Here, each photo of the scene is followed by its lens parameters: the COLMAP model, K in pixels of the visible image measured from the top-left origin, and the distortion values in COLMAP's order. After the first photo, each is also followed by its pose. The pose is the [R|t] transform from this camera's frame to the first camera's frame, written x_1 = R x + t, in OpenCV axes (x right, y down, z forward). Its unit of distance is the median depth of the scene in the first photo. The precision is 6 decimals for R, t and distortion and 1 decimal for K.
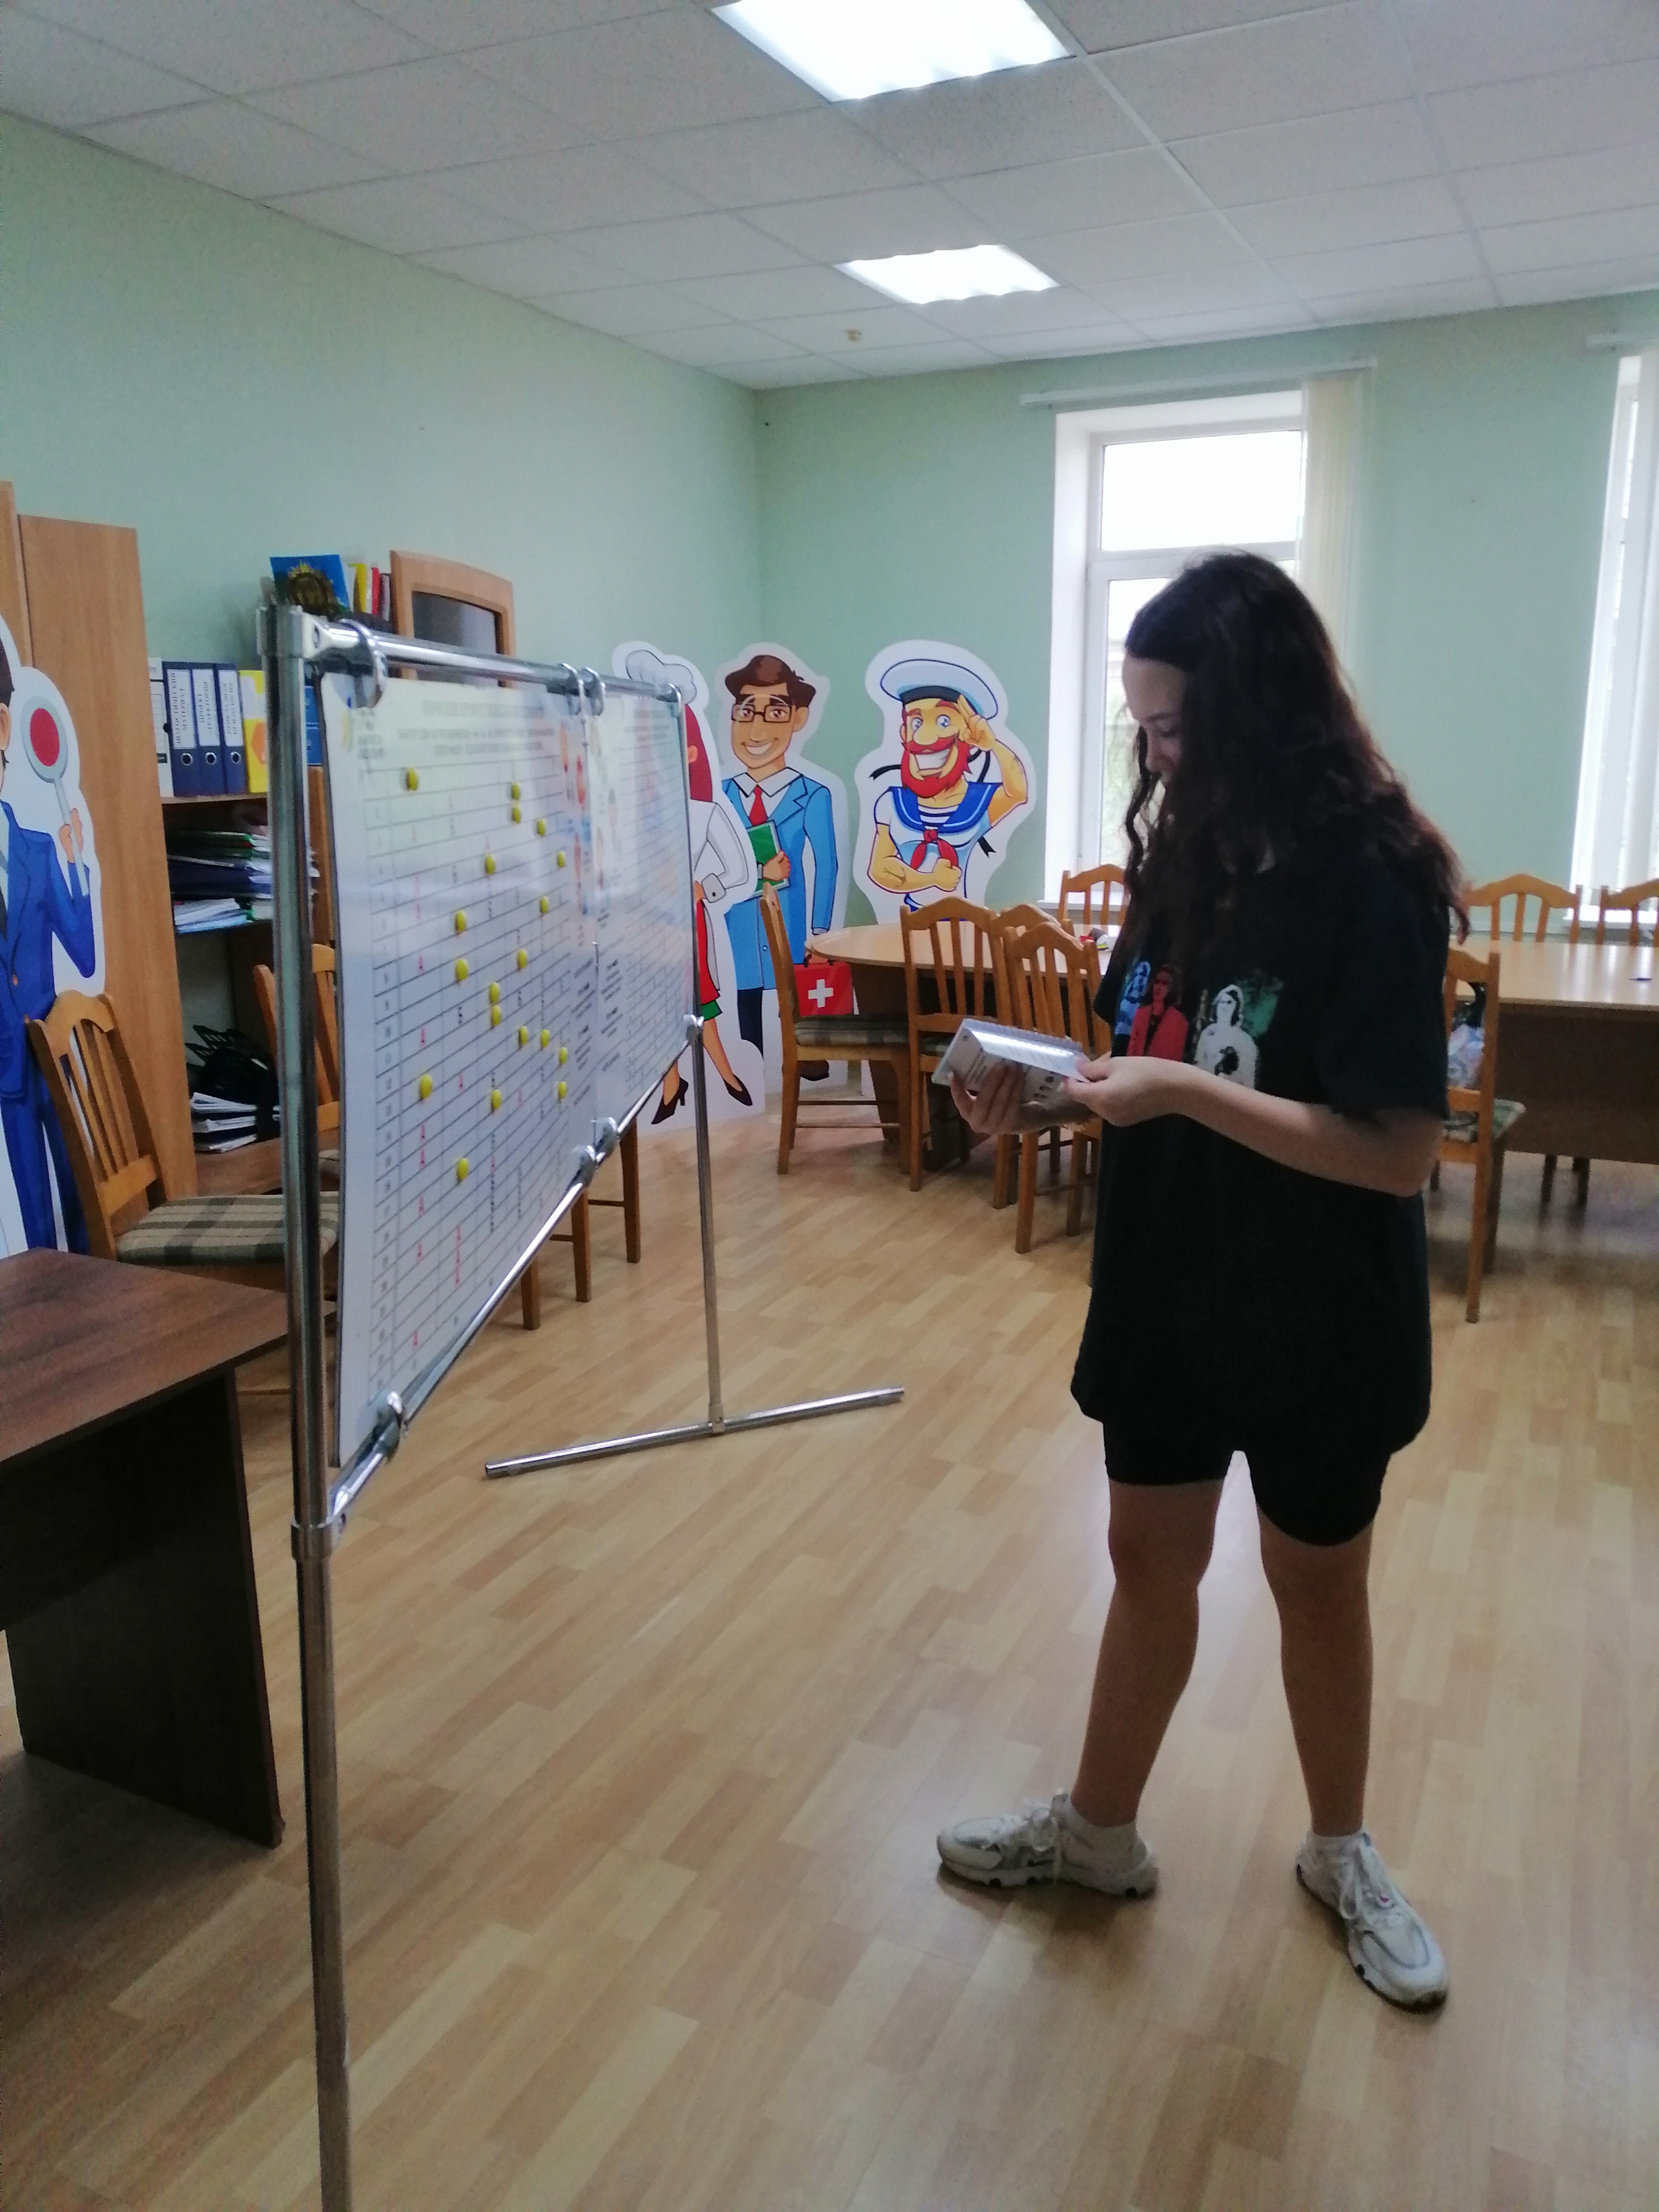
lens RADIAL K [[1647.3, 0, 829.5], [0, 1647.3, 1106.0], [0, 0, 1]] dist [0.054329, -0.001947]
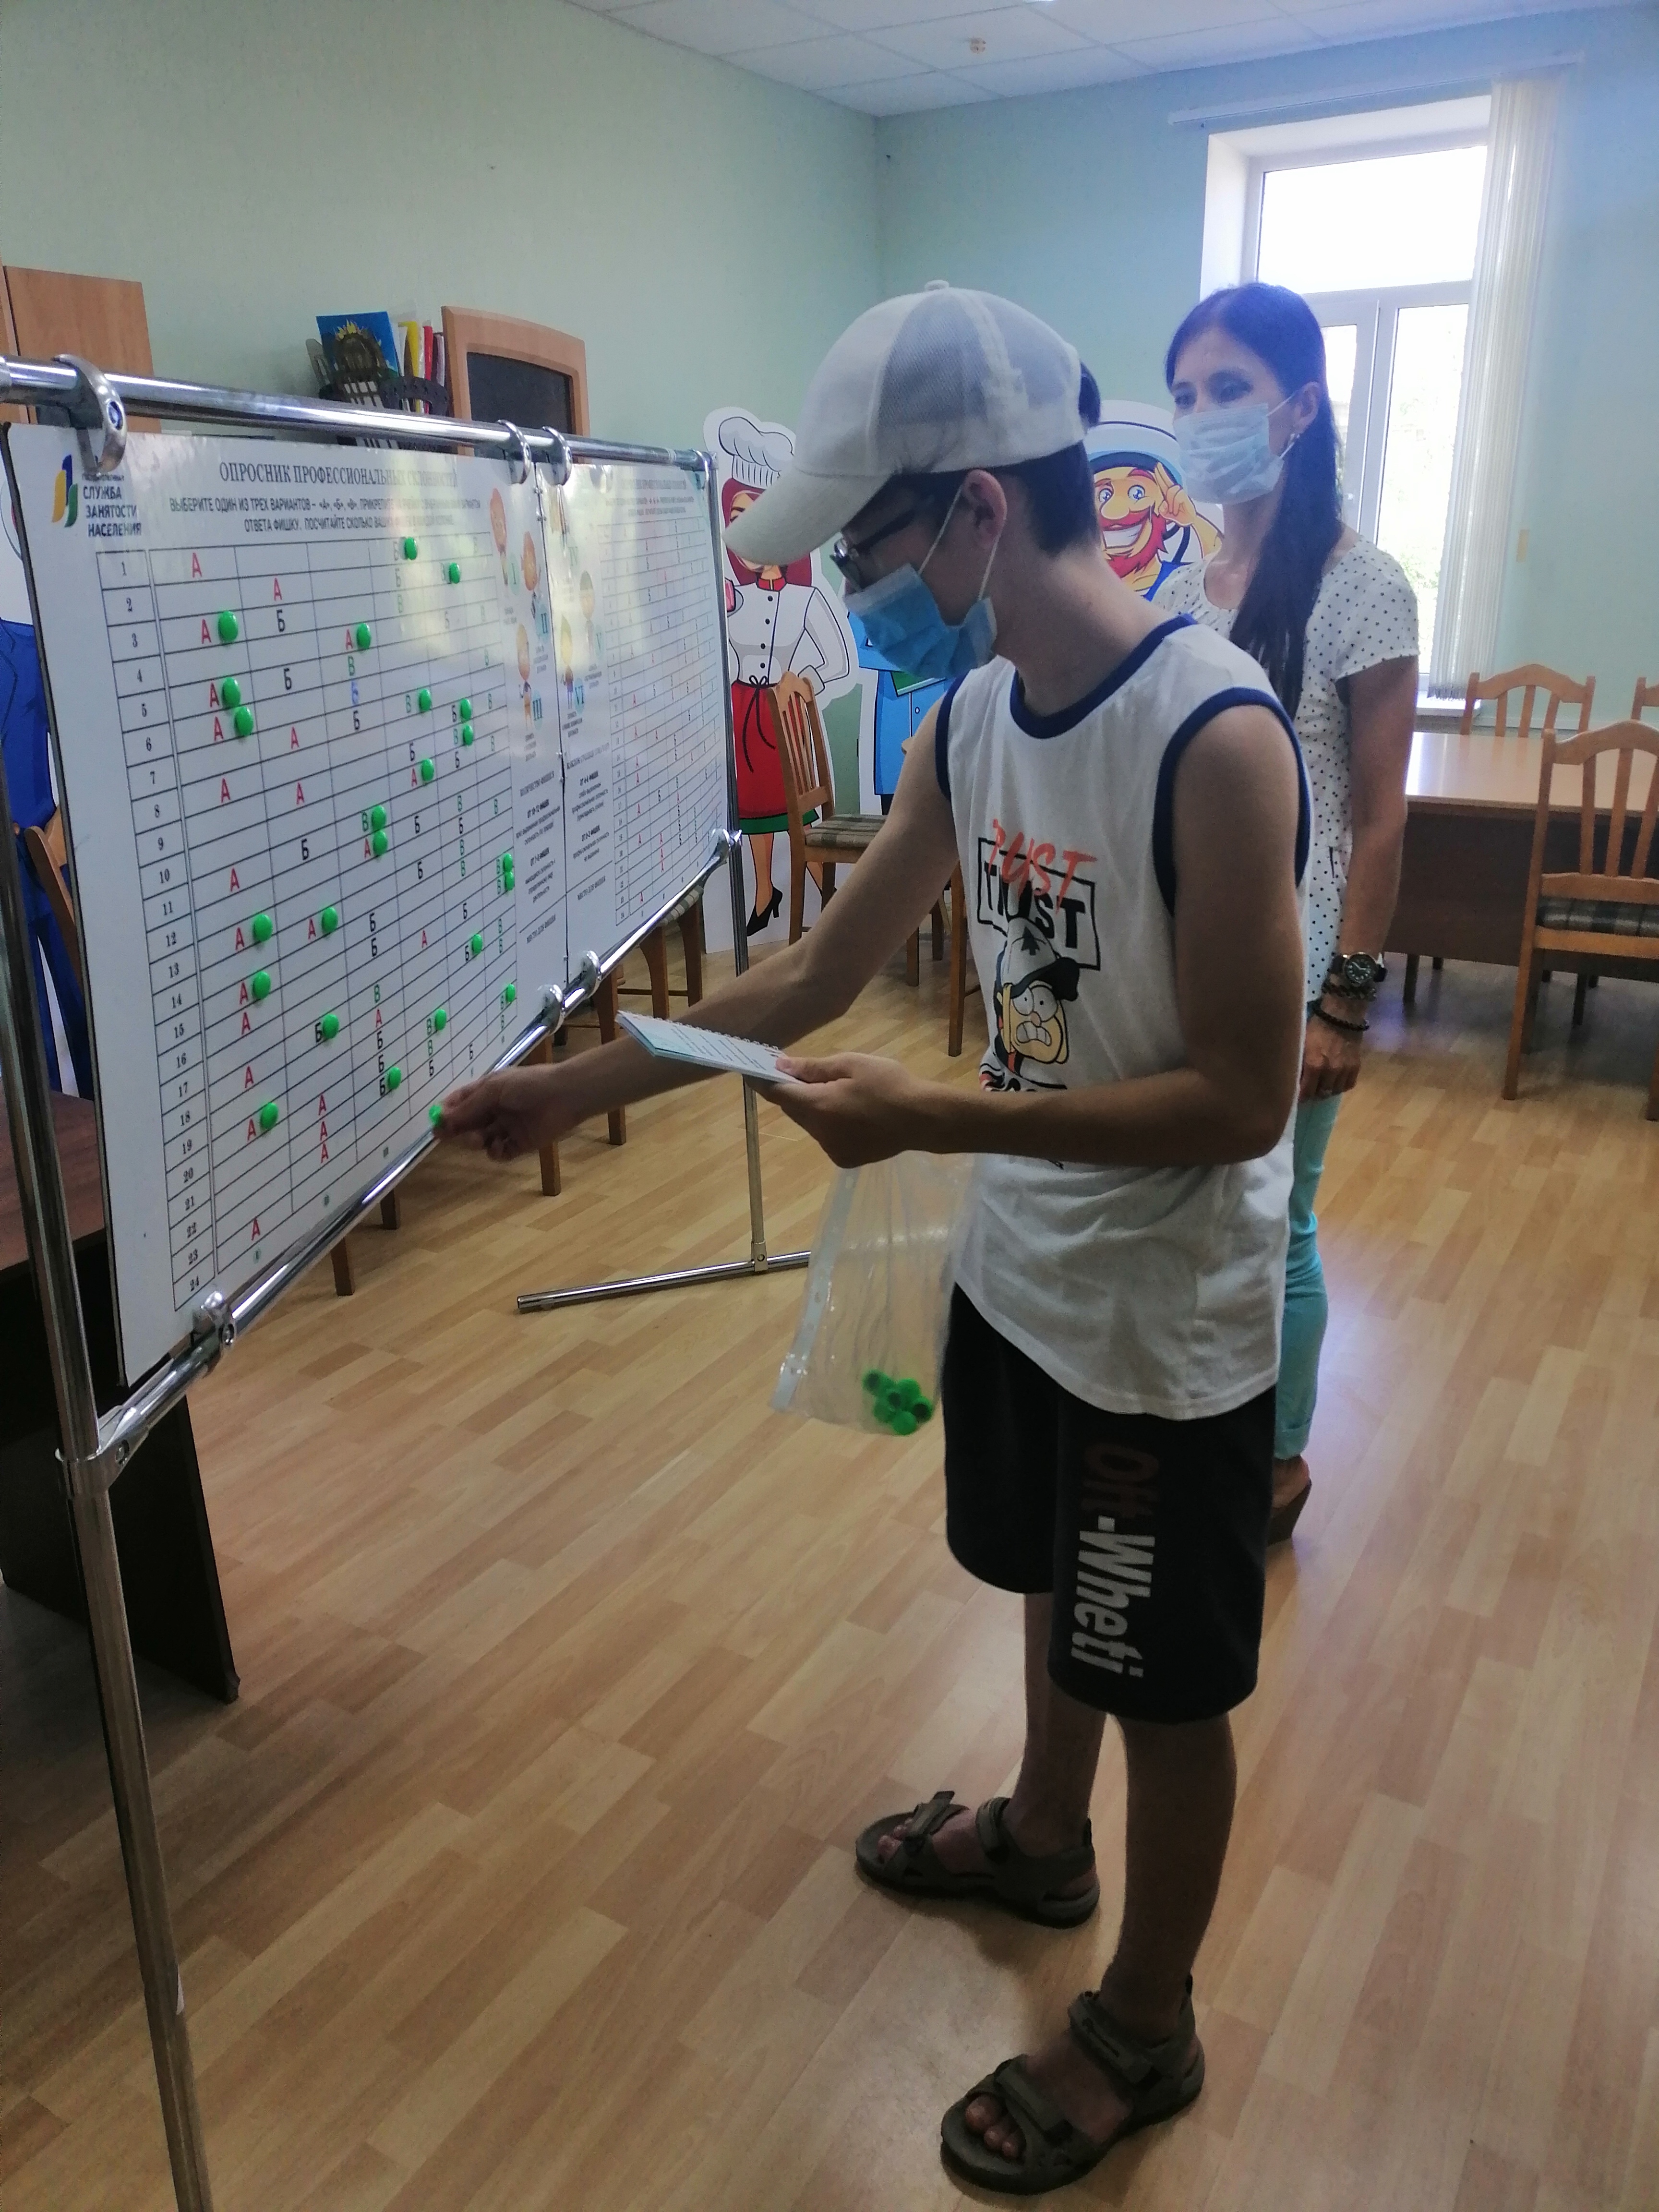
lens RADIAL K [[1643.0, 0, 829.5], [0, 1643.0, 1106.0], [0, 0, 1]] dist [0.032543, 0.000397]
pose [[0.995399, 0.026715, -0.092017, 0.064267], [-0.015211, 0.992225, 0.123522, -0.016850], [0.094602, -0.121554, 0.988066, 0.086878]]
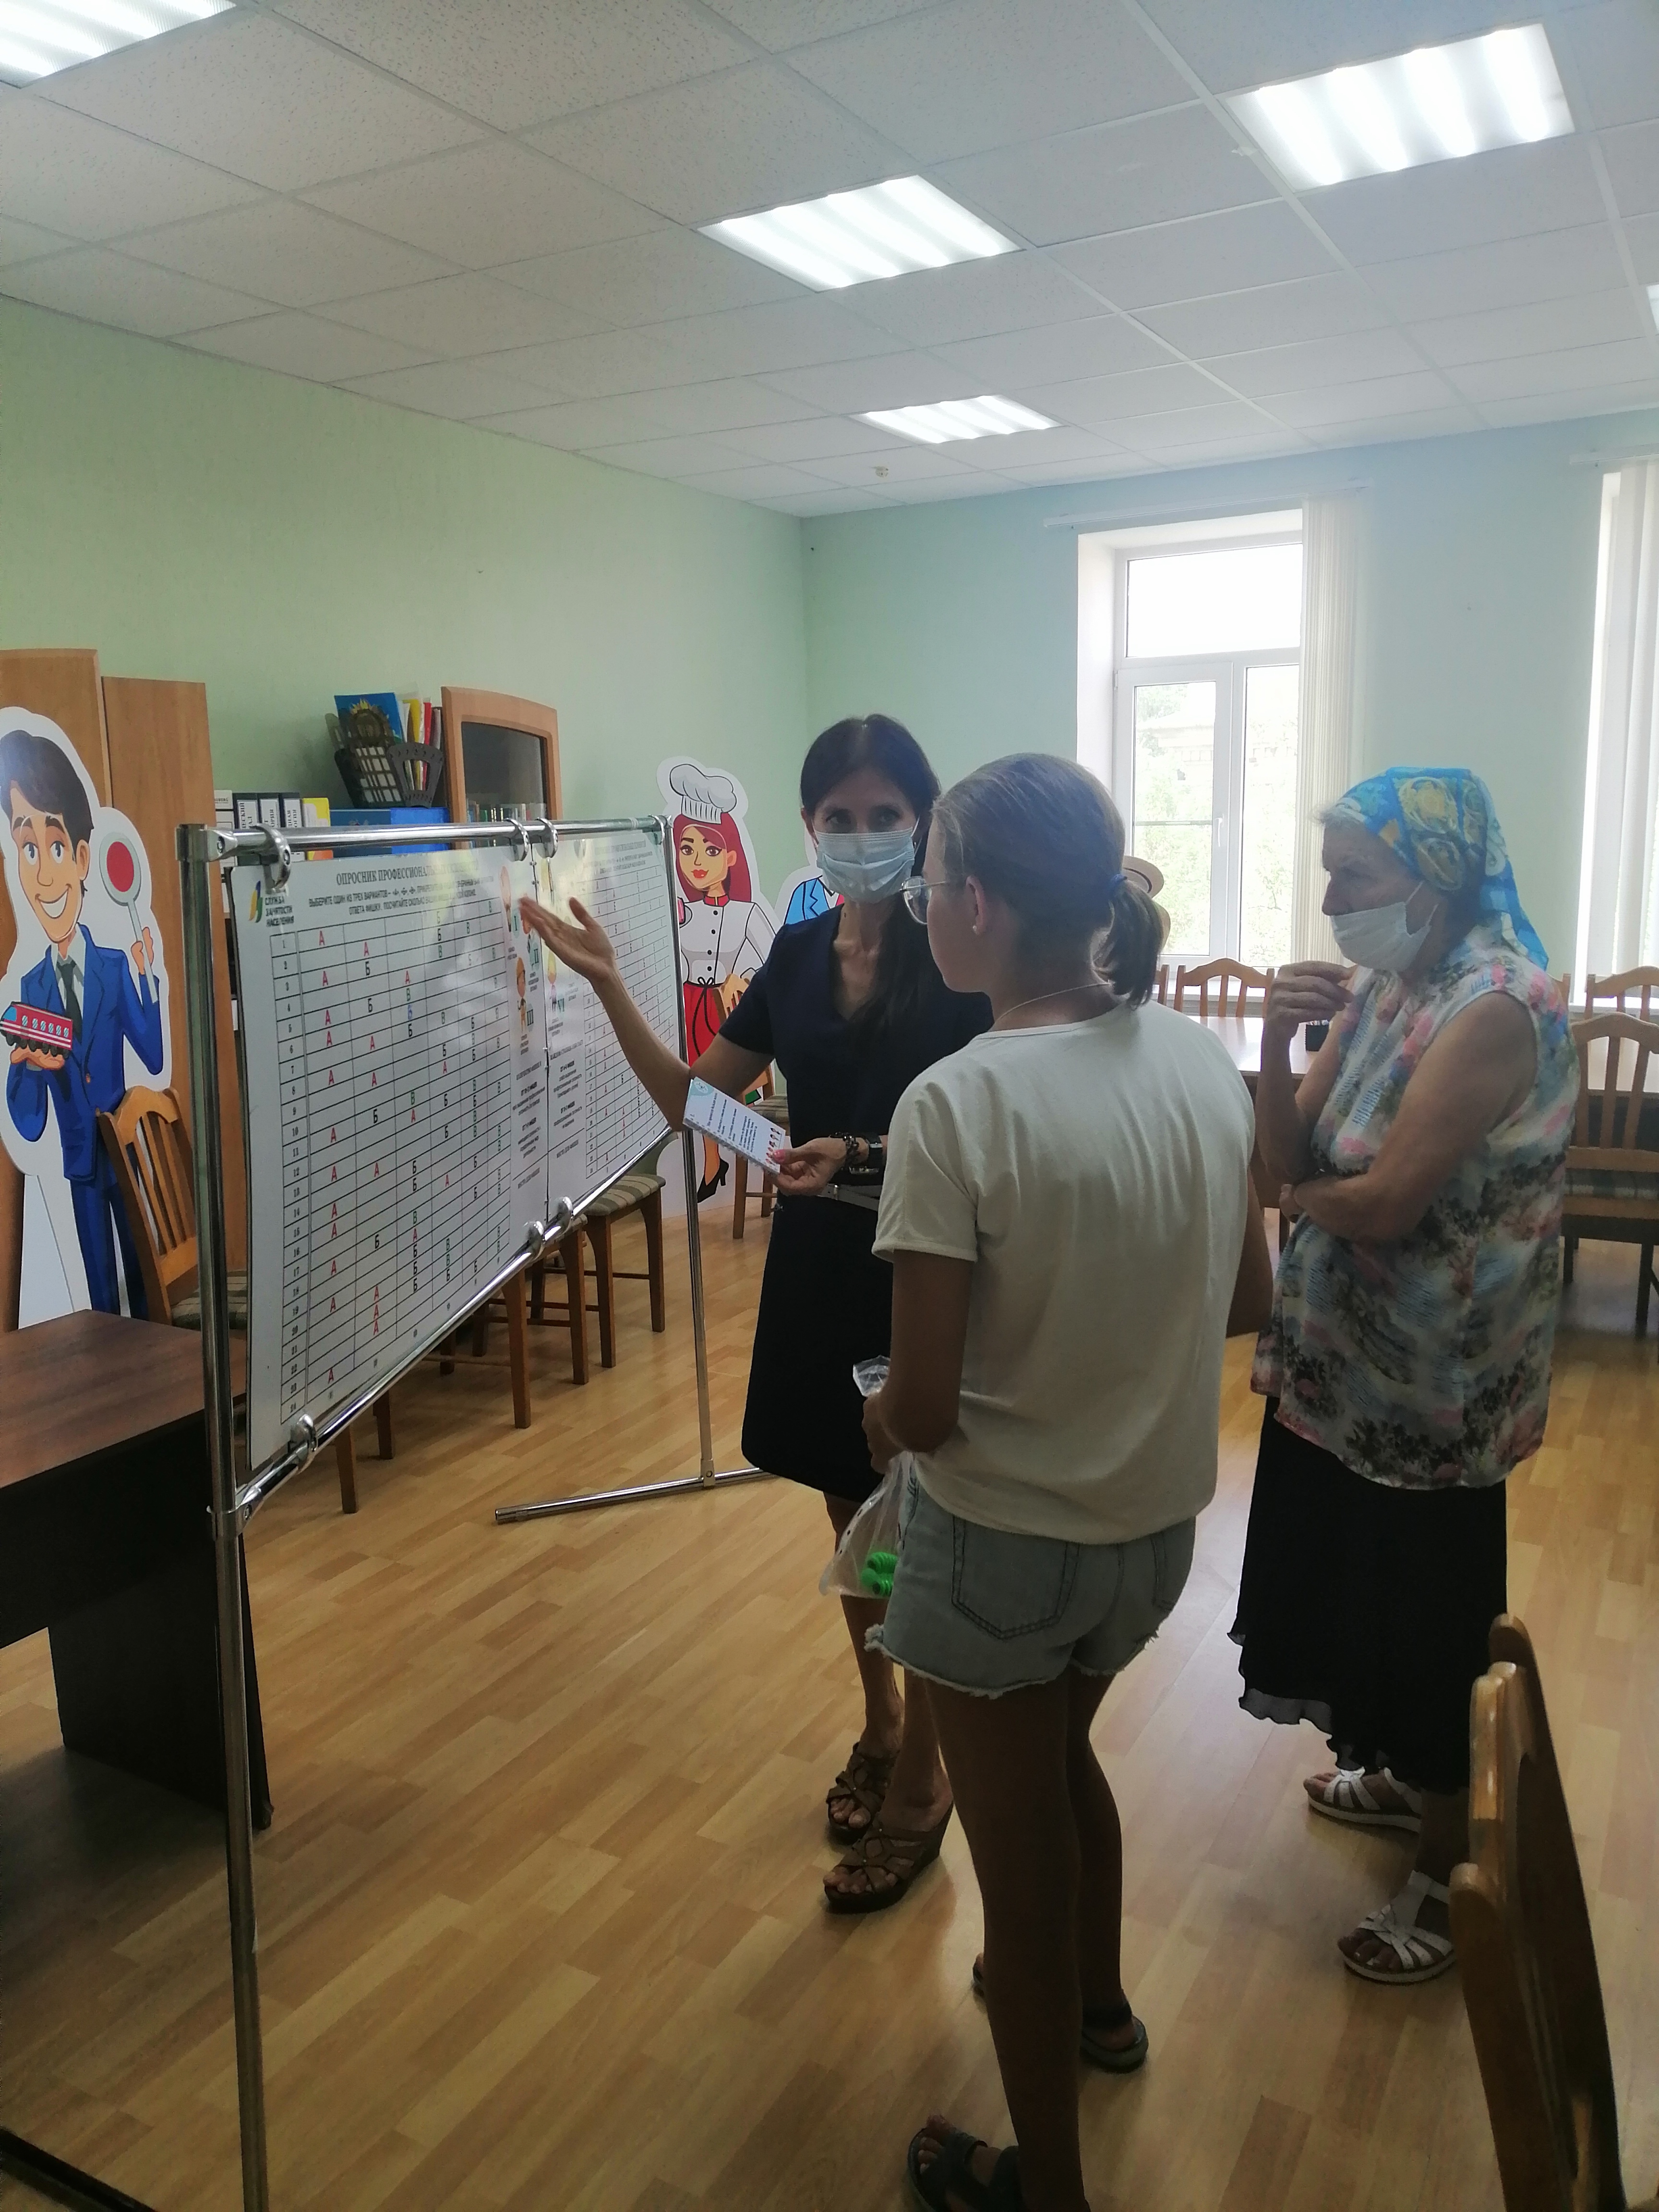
lens RADIAL K [[1647.0, 0, 829.5], [0, 1647.0, 1106.0], [0, 0, 1]] dist [0.071882, -0.009099]
pose [[0.997828, -0.005018, -0.065689, 0.095666], [0.001868, 0.998849, -0.047923, -0.000794], [0.065854, 0.047697, 0.996689, -0.108928]]
